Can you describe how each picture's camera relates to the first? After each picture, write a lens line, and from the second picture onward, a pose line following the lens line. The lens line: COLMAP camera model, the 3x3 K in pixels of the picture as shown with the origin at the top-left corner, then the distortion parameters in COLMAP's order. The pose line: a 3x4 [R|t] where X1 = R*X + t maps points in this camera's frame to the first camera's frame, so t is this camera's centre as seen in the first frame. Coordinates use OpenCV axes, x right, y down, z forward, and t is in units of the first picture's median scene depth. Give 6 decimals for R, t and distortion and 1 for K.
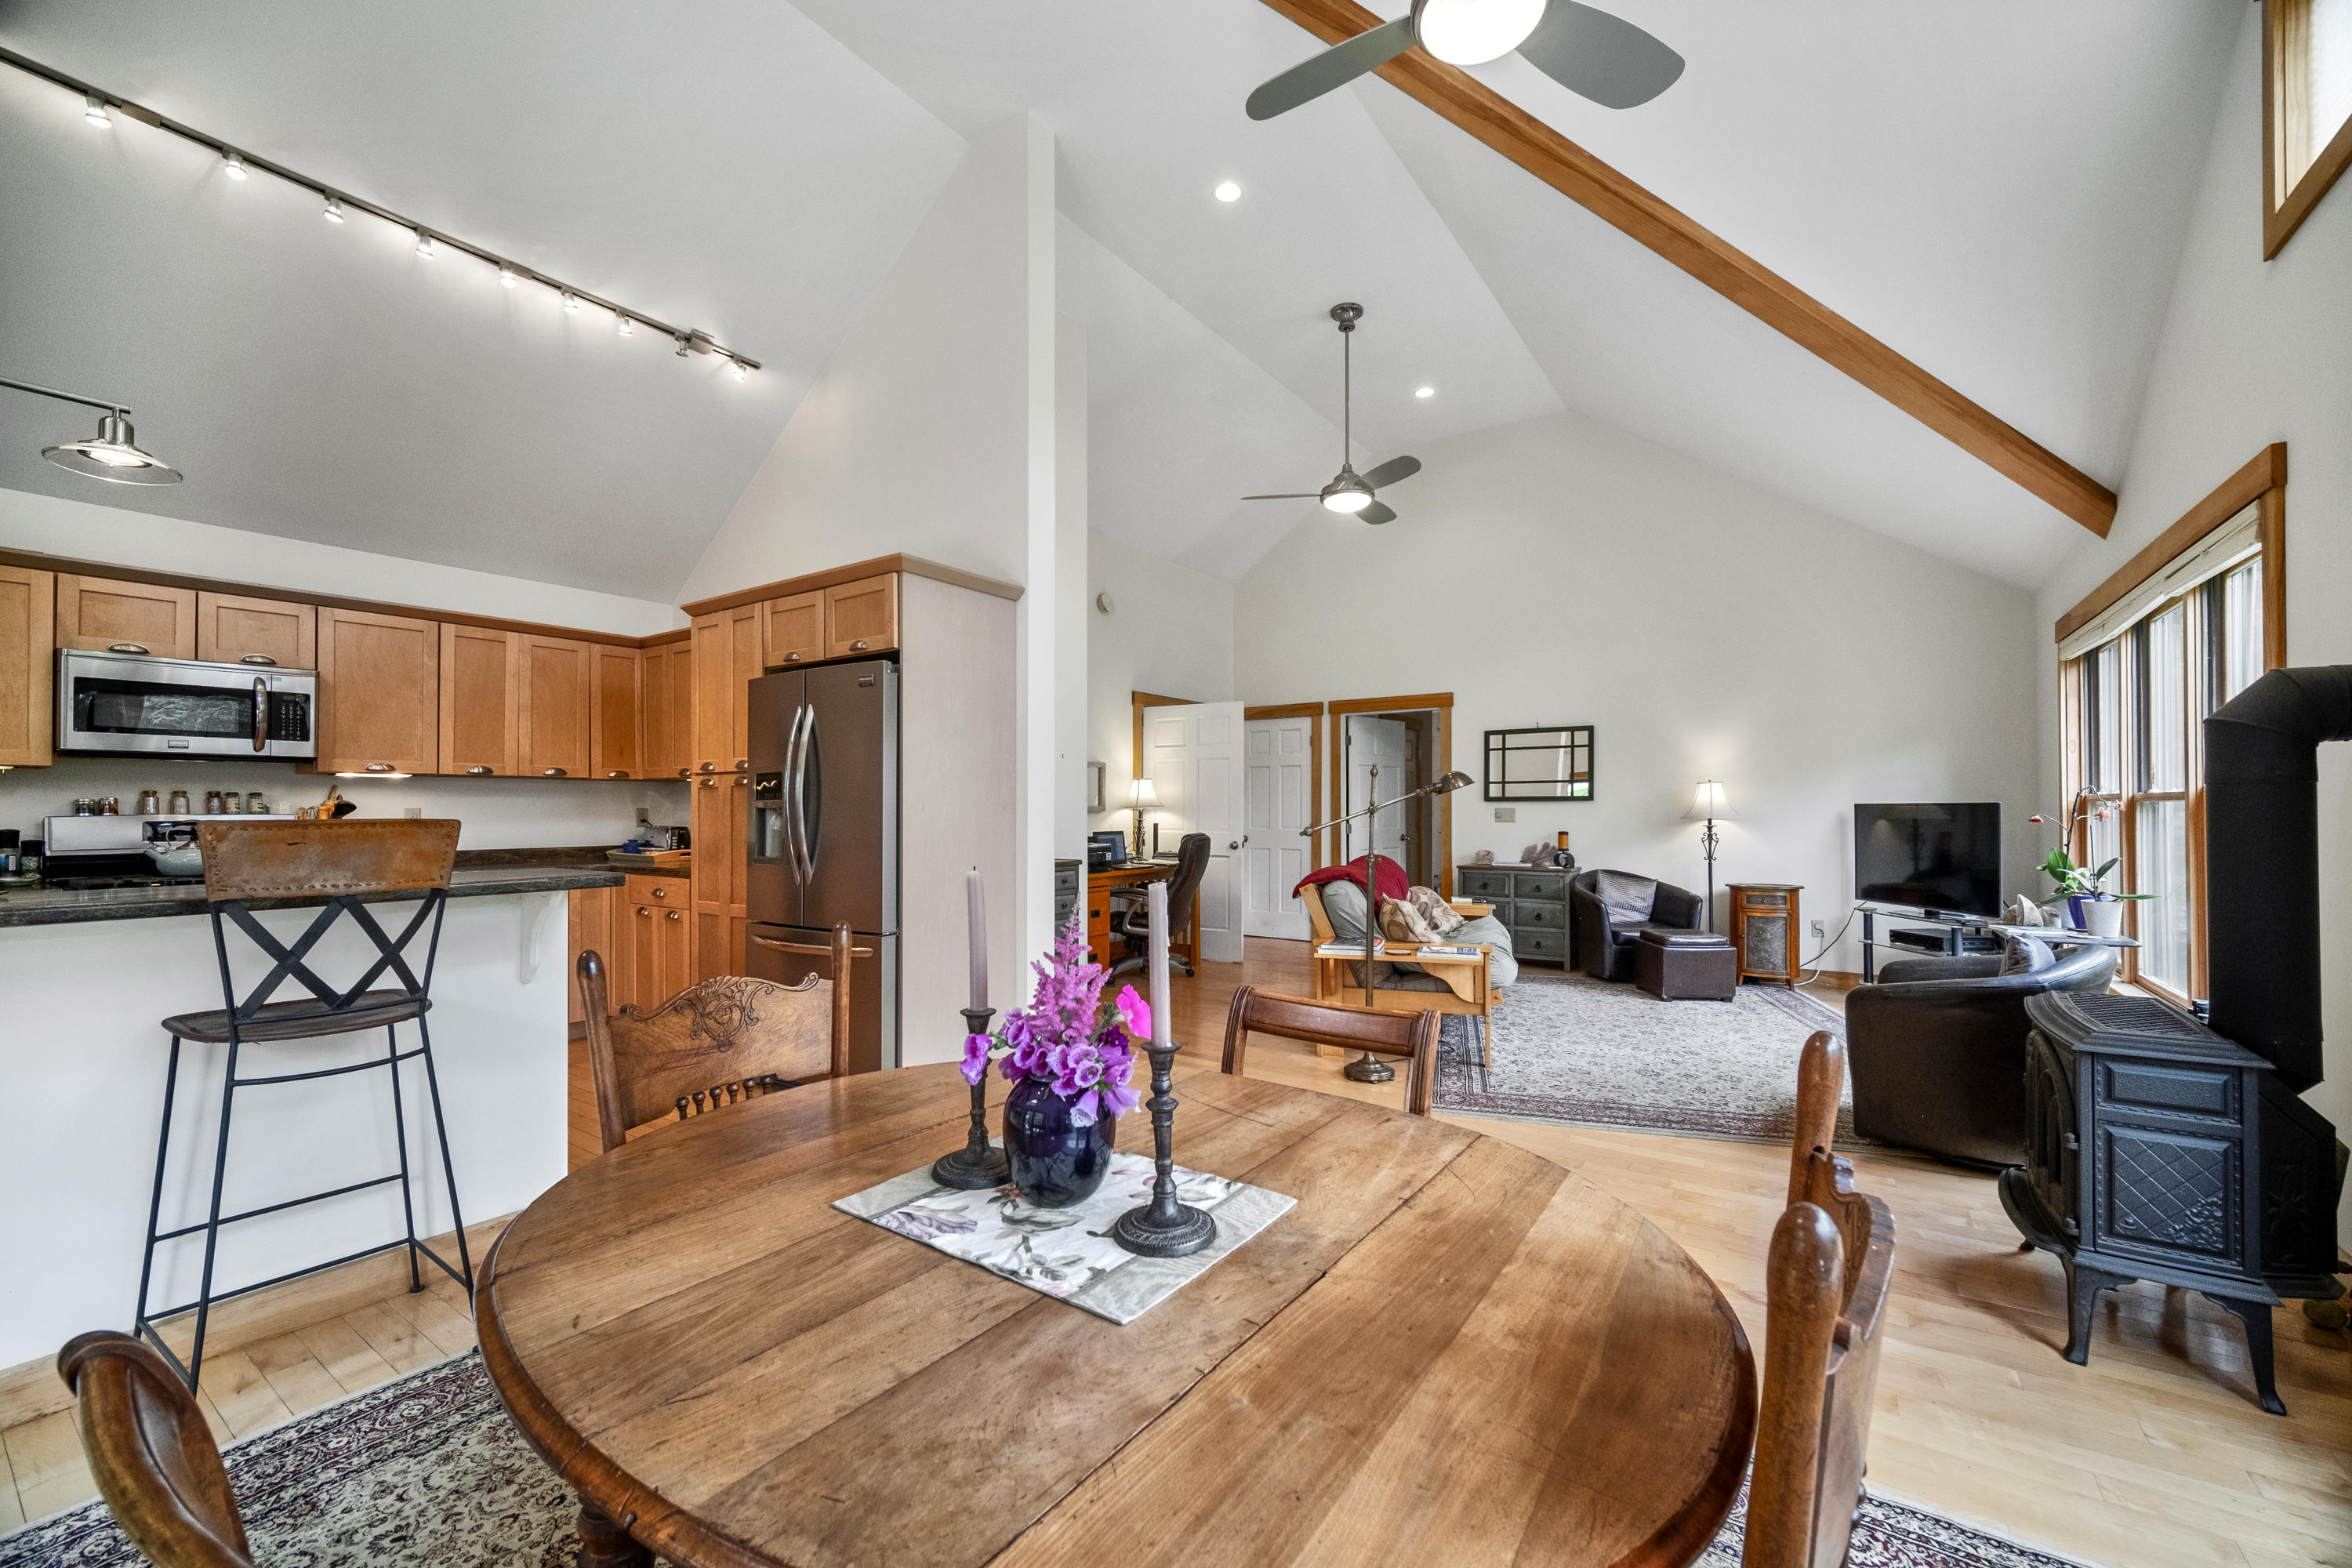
lens RADIAL K [[941.8, 0, 1183.2], [0, 941.8, 799.6], [0, 0, 1]] dist [-0.002120, -0.000136]
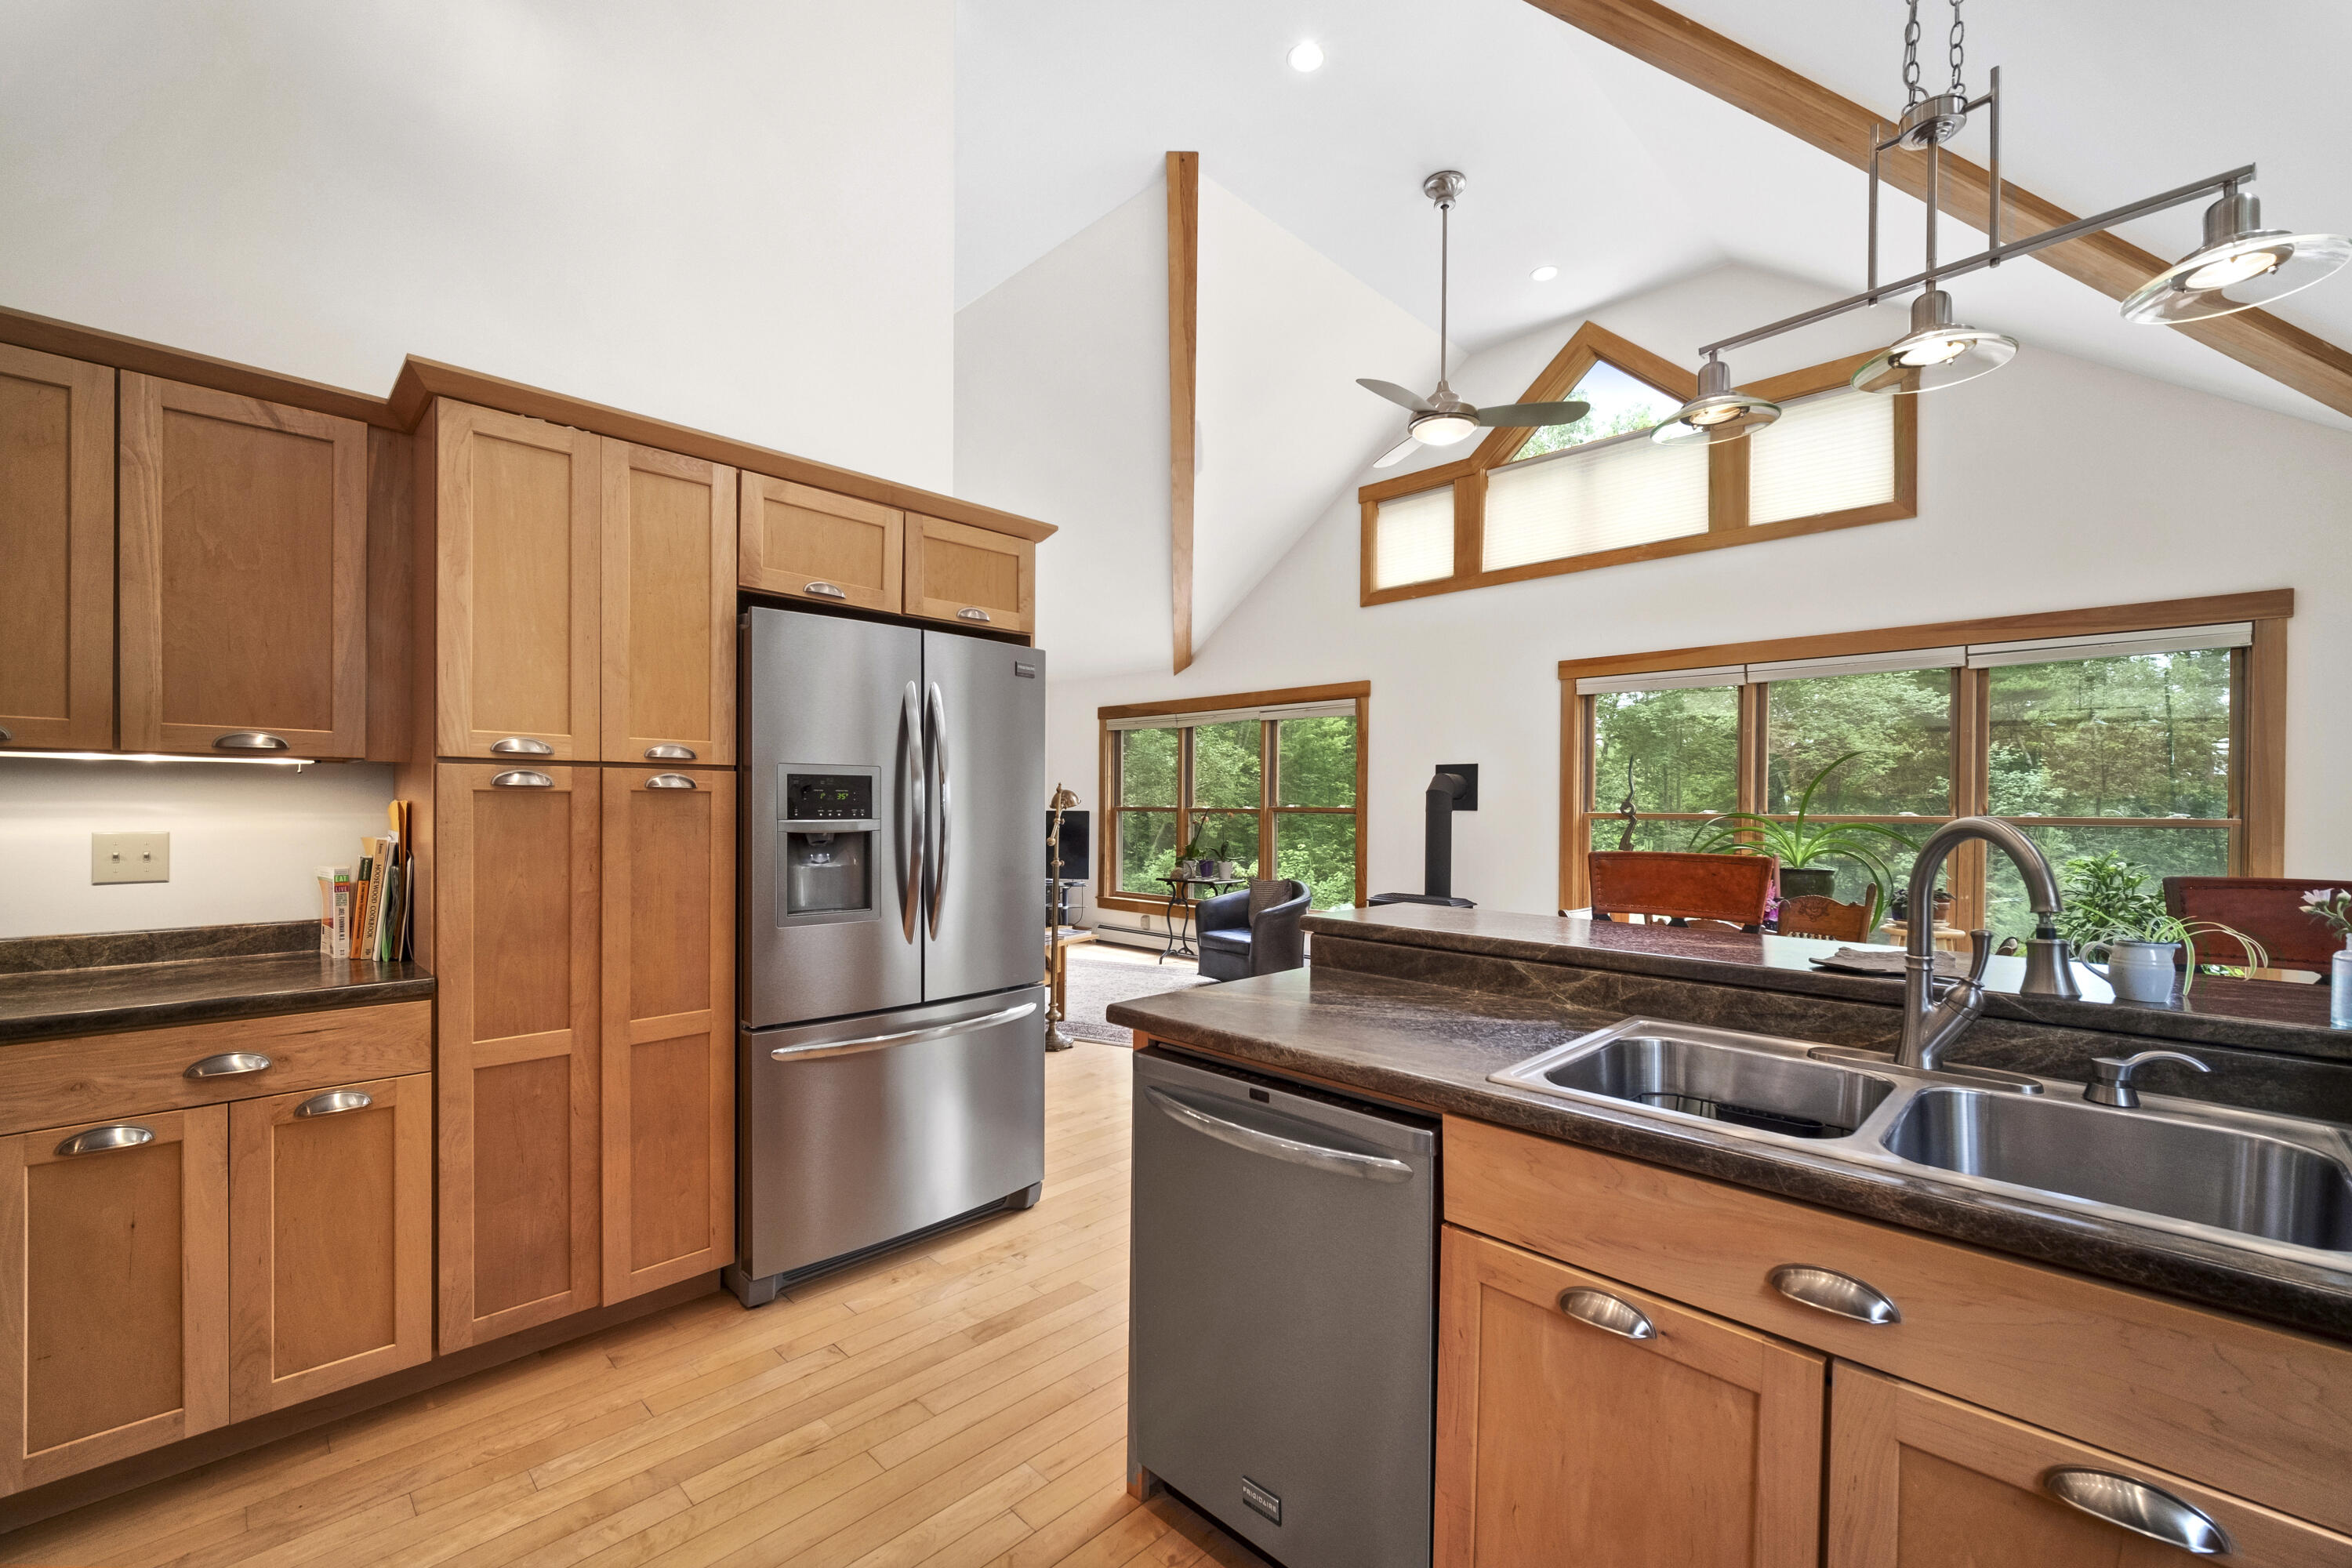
lens RADIAL K [[956.3, 0, 1176.4], [0, 956.3, 821.7], [0, 0, 1]] dist [-0.000274, -0.000010]
pose [[0.181094, -0.008976, 0.983425, -0.813452], [-0.010700, 0.999881, 0.011097, -0.005938], [-0.983408, -0.012533, 0.180976, 0.532585]]
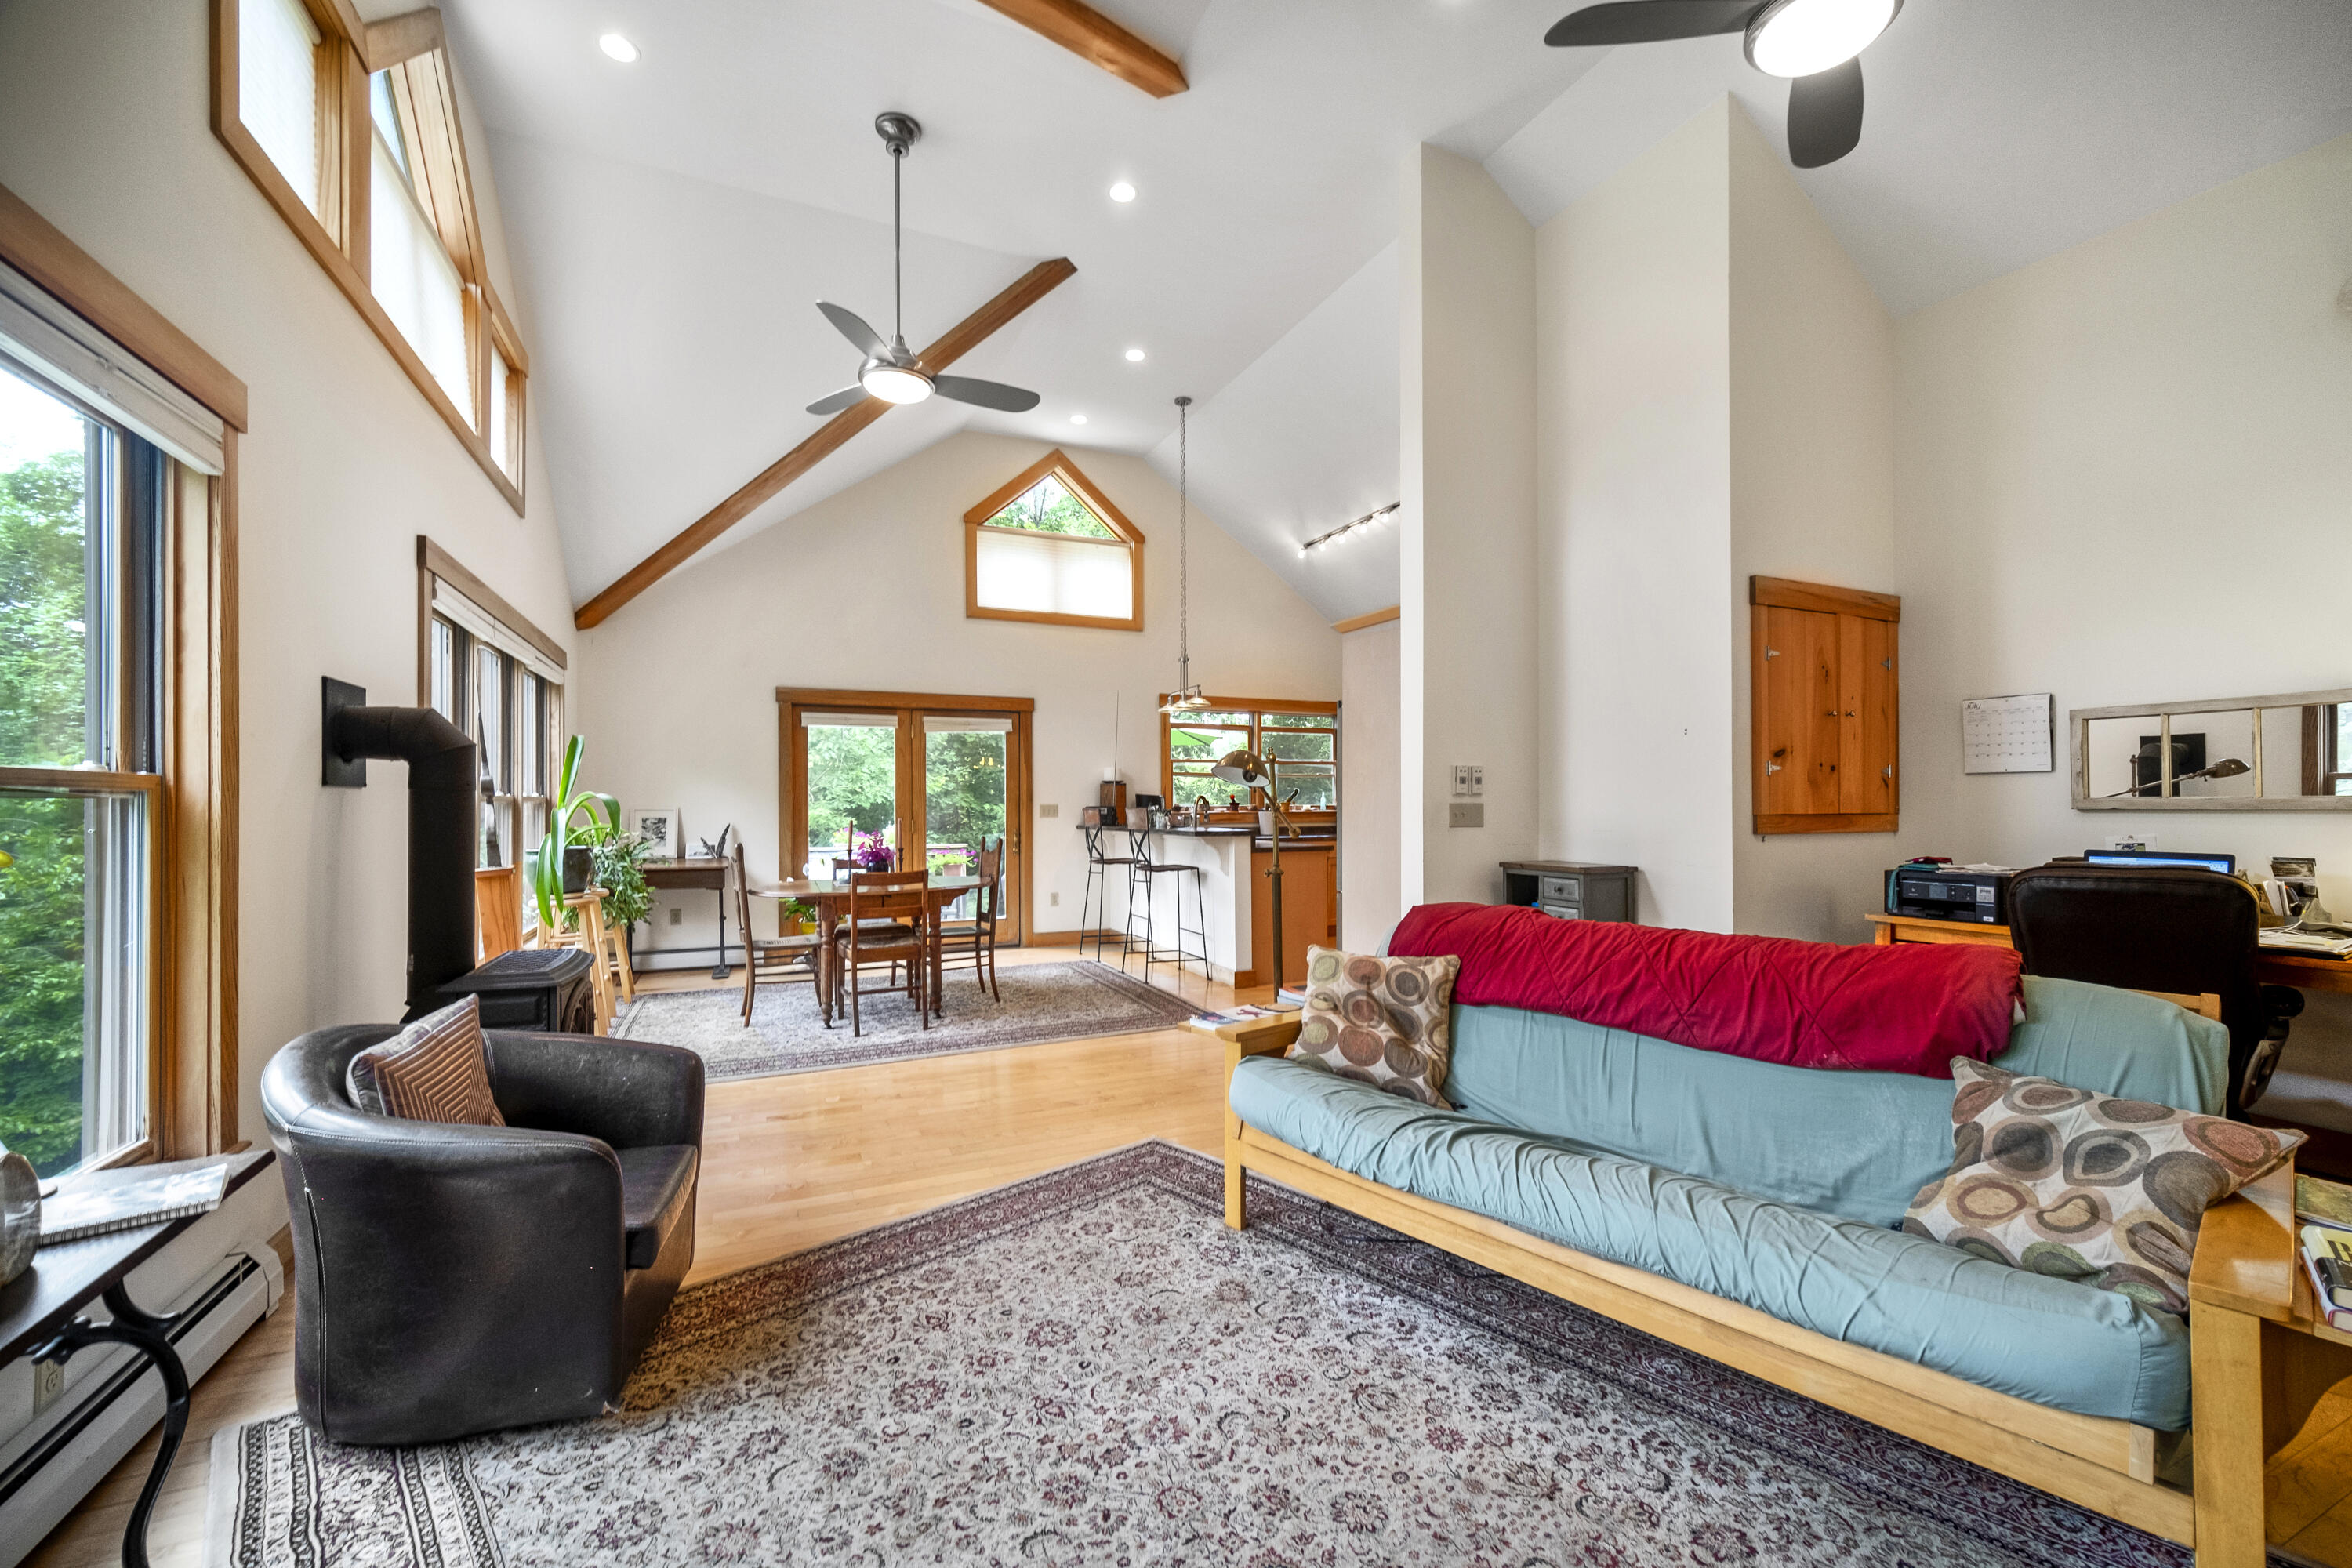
lens RADIAL K [[941.8, 0, 1183.2], [0, 941.8, 799.6], [0, 0, 1]] dist [-0.002120, -0.000136]
pose [[-0.509570, -0.001855, -0.860427, 0.685987], [0.010571, 0.999909, -0.008416, 0.008843], [0.860364, -0.013384, -0.509504, 1.016520]]
